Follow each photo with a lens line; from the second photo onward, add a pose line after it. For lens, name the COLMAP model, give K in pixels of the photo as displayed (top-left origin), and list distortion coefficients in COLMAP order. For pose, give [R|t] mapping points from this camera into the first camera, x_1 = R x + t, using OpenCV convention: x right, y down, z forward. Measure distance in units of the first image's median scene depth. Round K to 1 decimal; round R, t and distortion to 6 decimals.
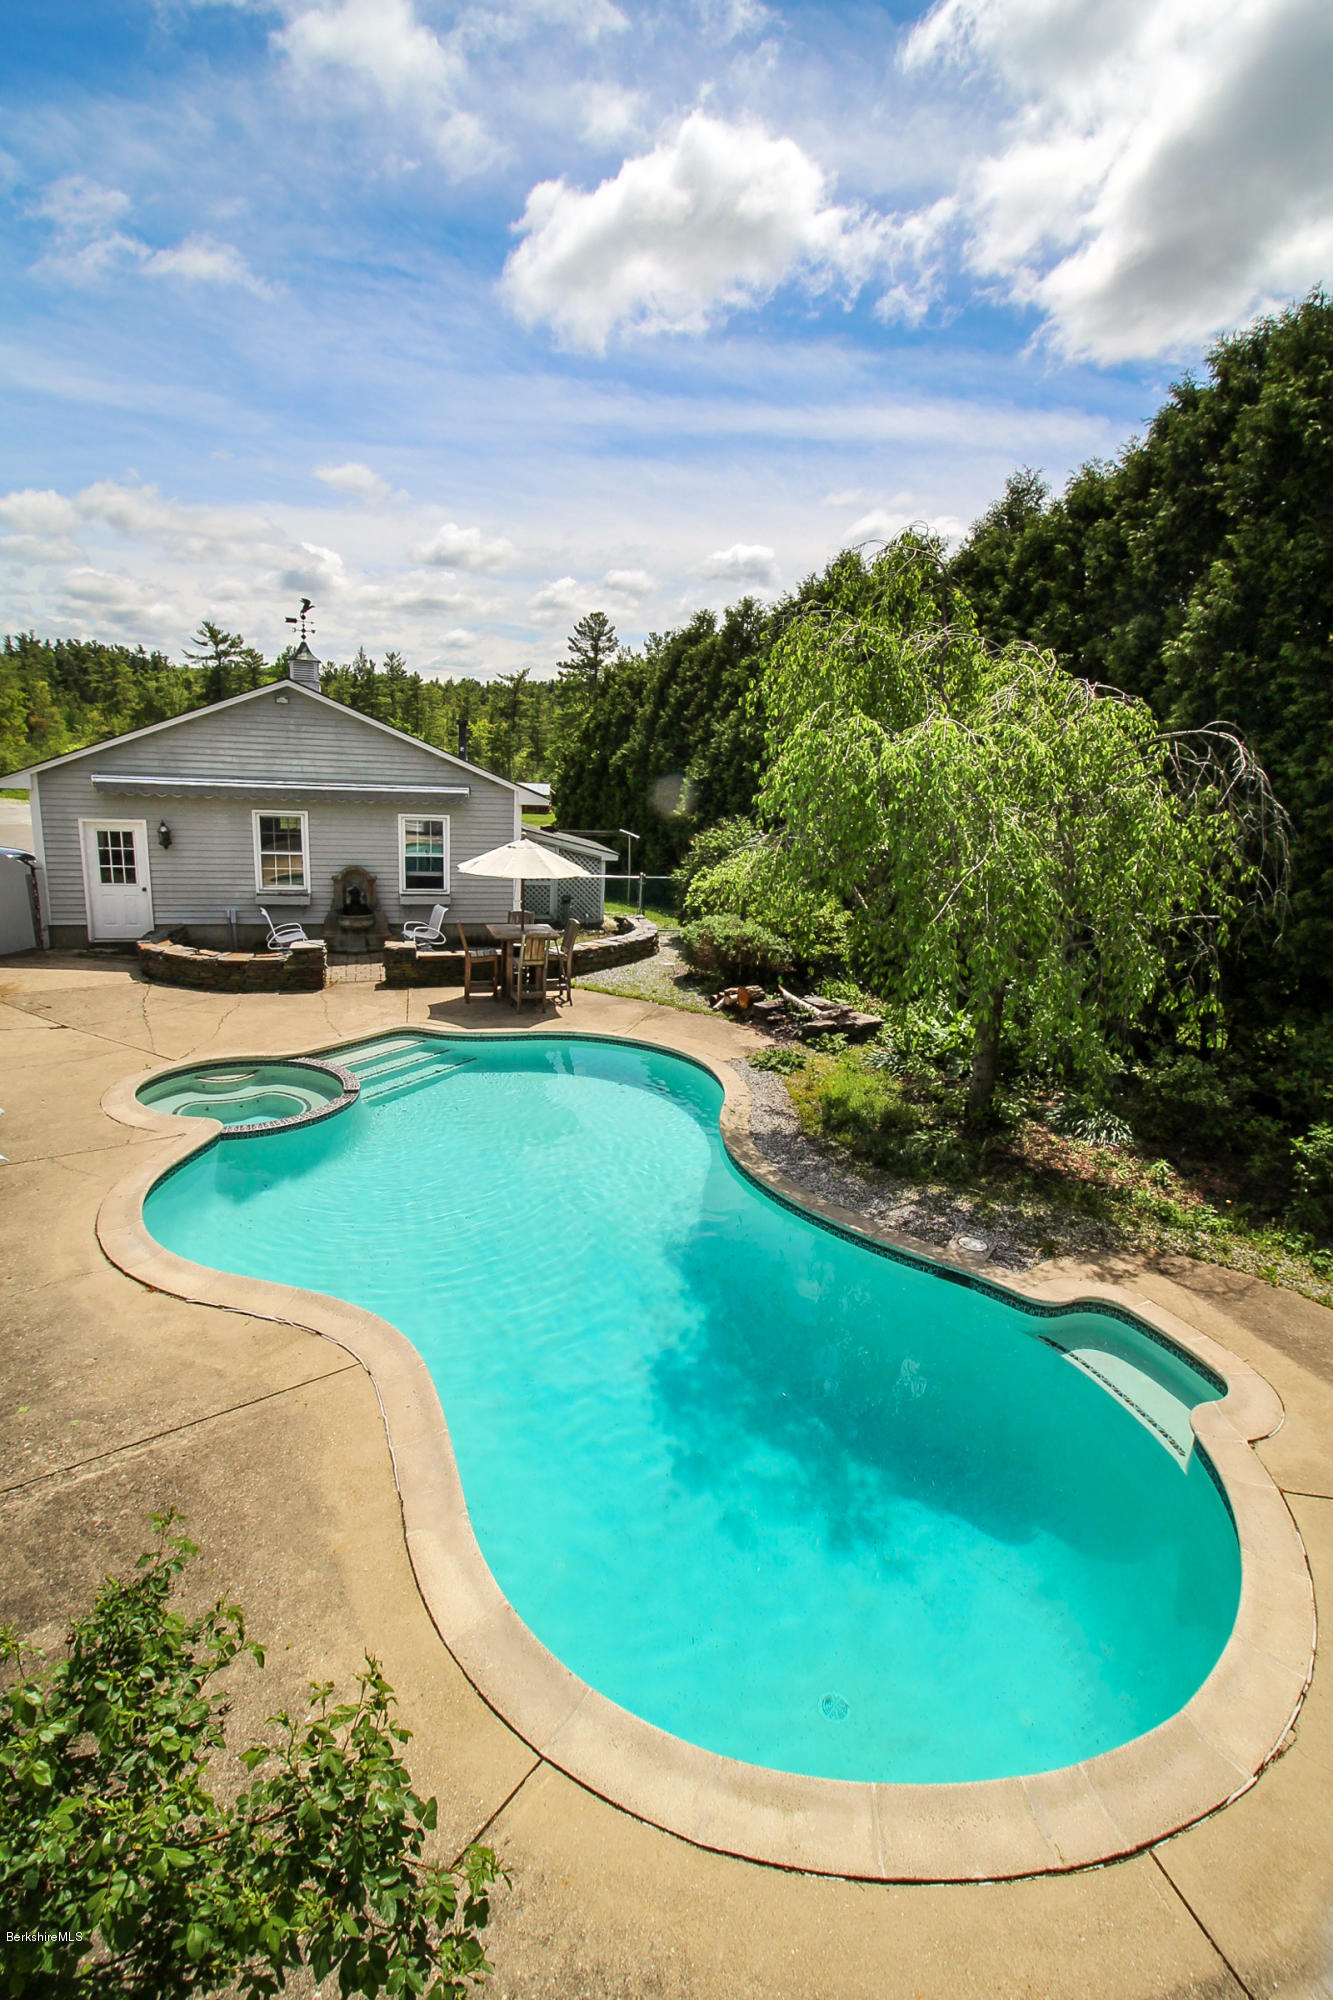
lens RADIAL K [[1006.1, 0, 666.5], [0, 1006.1, 1000.0], [0, 0, 1]] dist [0.005629, -0.015573]
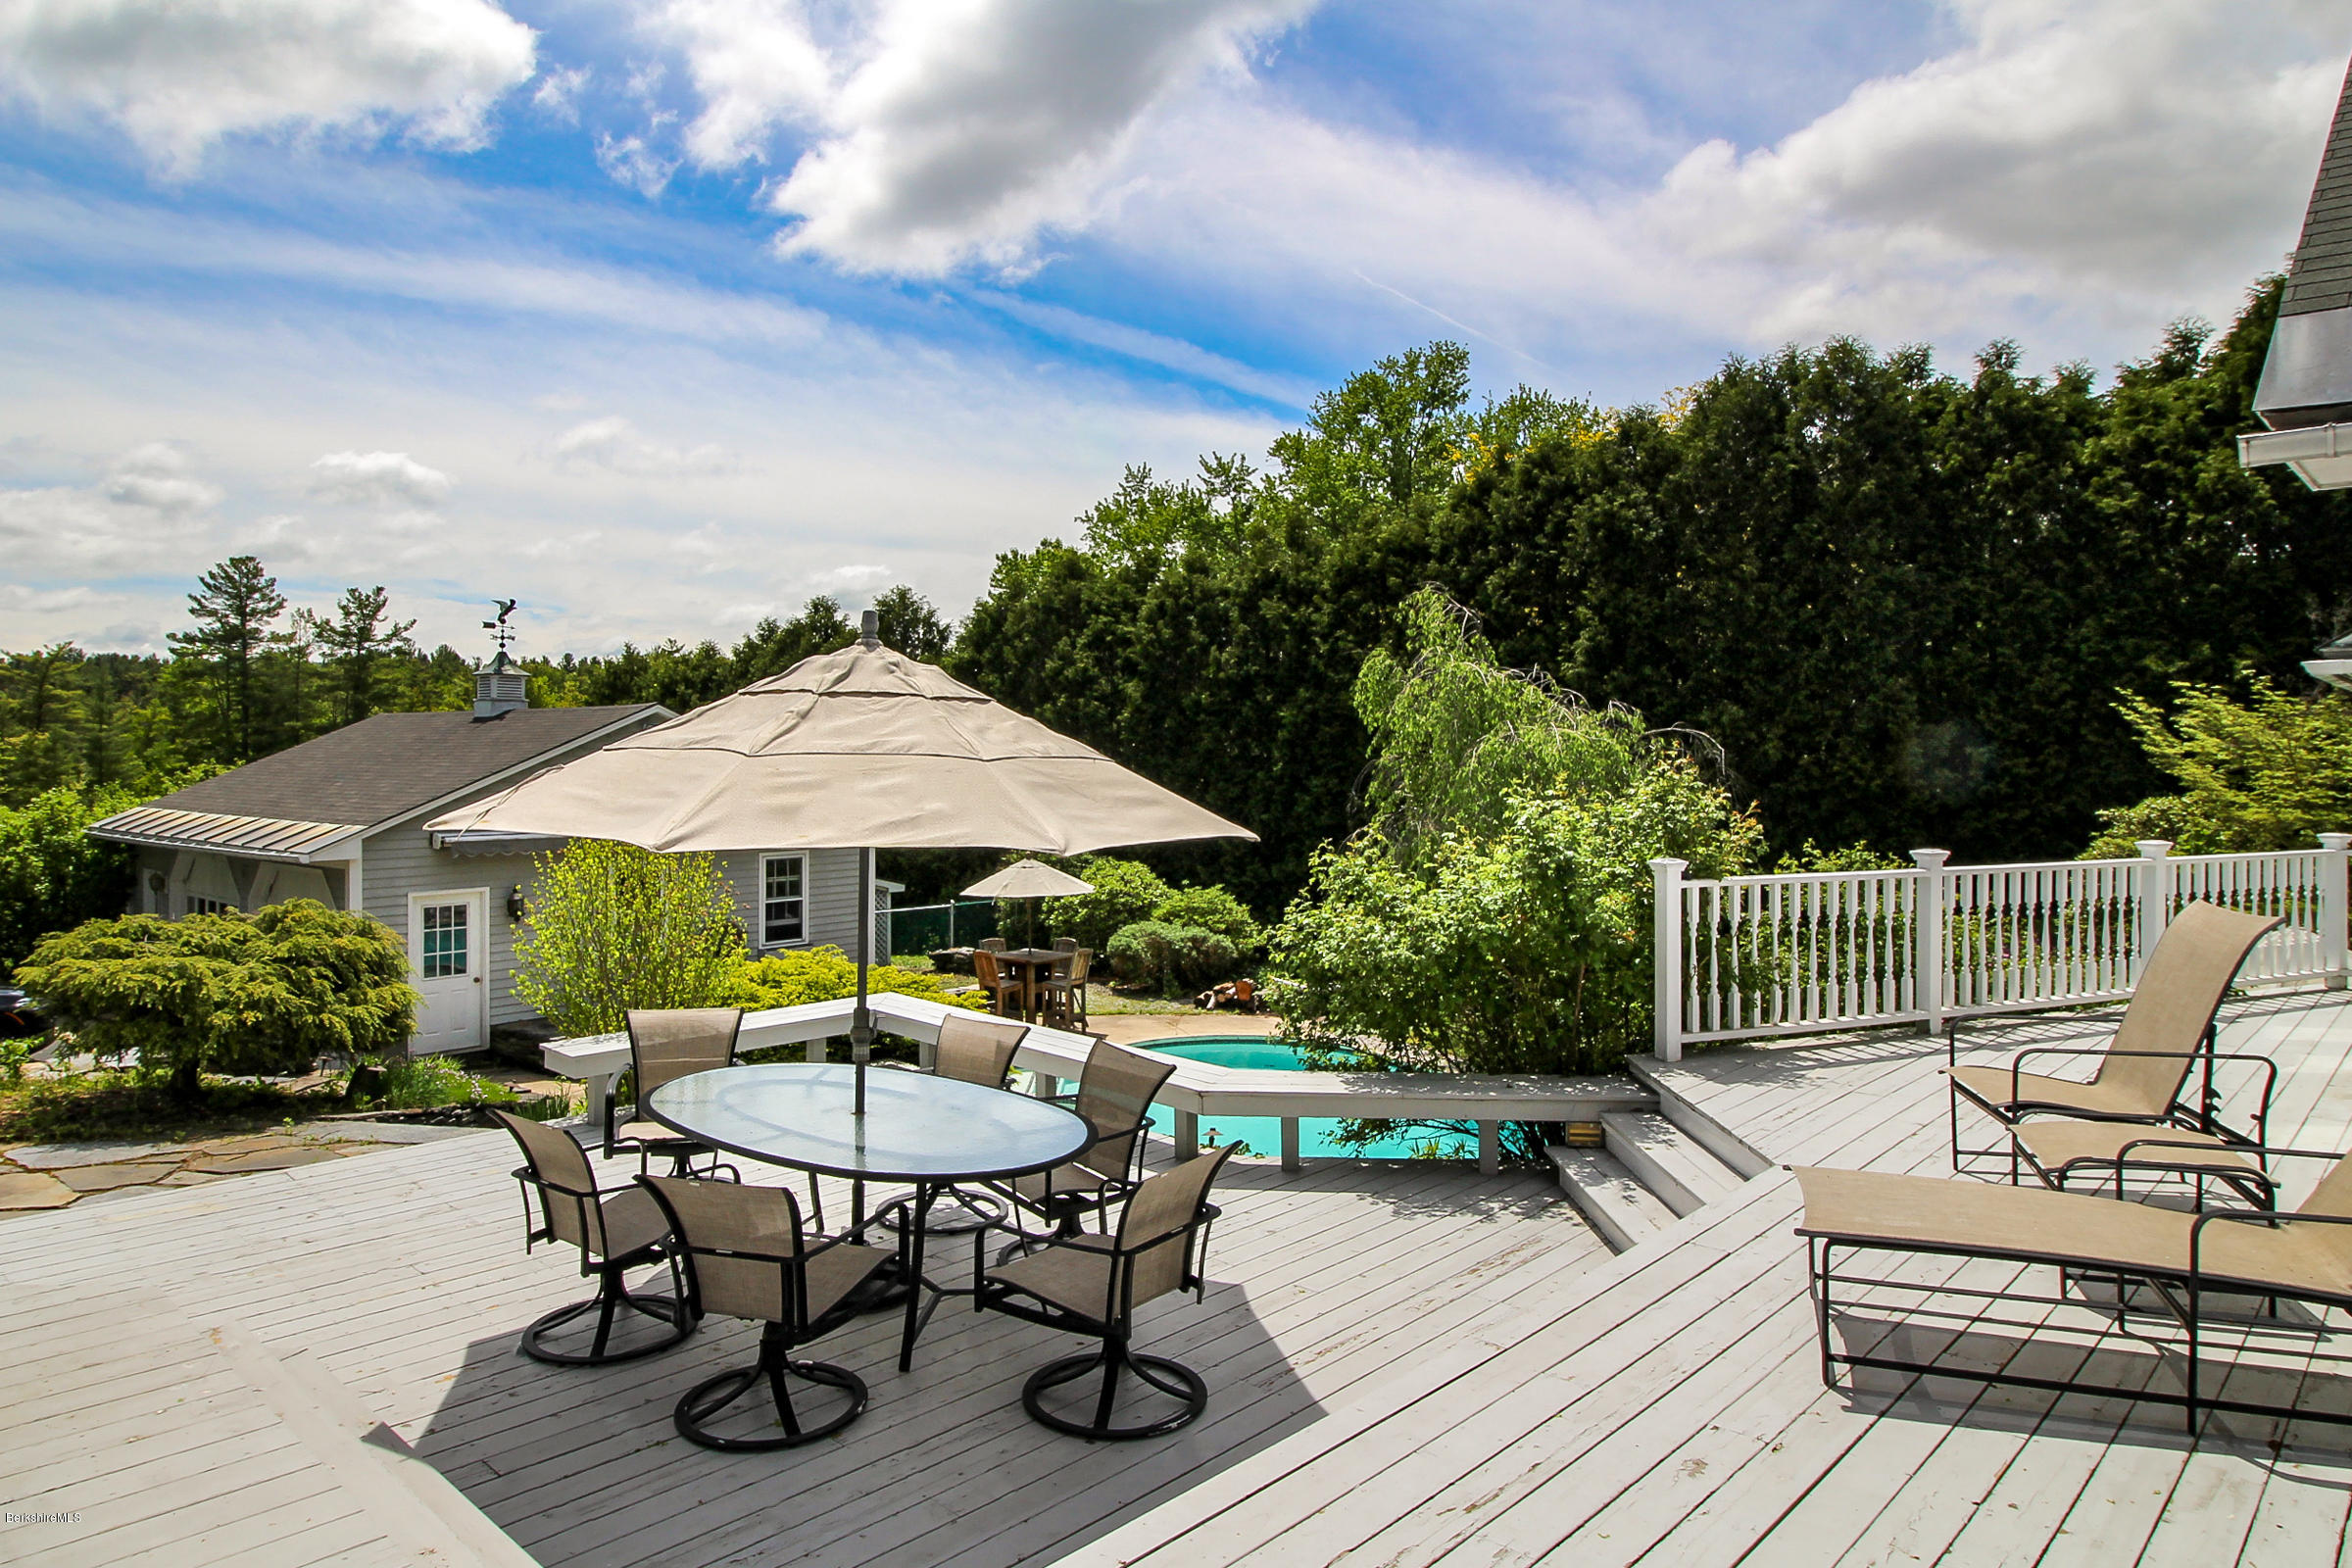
lens RADIAL K [[1523.7, 0, 1178.8], [0, 1523.7, 747.4], [0, 0, 1]] dist [-0.000385, -0.002996]
pose [[0.824453, -0.050135, 0.563706, -0.128136], [0.181357, 0.966944, -0.179246, 0.003743], [-0.536086, 0.250011, 0.806292, -0.042569]]
